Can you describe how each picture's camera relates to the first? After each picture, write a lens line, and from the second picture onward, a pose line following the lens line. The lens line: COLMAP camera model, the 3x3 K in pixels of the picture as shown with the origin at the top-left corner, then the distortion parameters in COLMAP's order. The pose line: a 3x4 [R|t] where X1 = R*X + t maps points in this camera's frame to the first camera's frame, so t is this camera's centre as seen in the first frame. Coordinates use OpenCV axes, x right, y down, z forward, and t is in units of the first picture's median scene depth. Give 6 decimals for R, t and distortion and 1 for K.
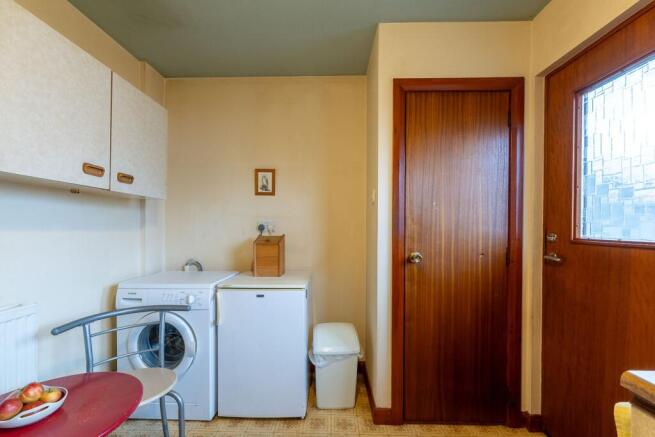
lens RADIAL K [[284.7, 0, 326.8], [0, 284.7, 228.1], [0, 0, 1]] dist [0.000894, 0.000131]
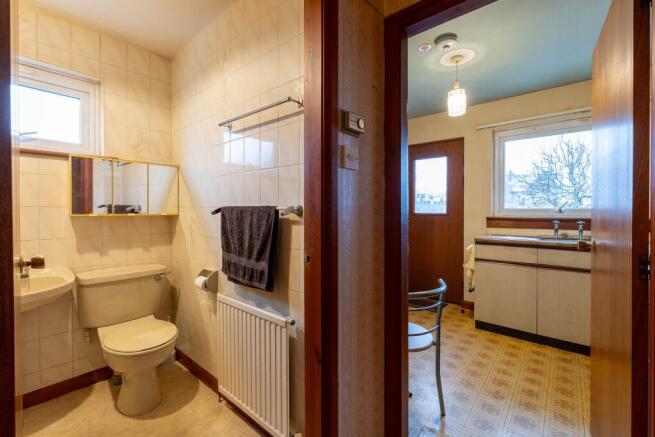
lens RADIAL K [[283.4, 0, 324.5], [0, 283.4, 212.5], [0, 0, 1]] dist [-0.002325, -0.000180]
pose [[0.638293, -0.014635, 0.769654, -1.482355], [0.010014, 0.999893, 0.010708, -0.003151], [-0.769728, 0.000872, 0.638371, -0.056364]]
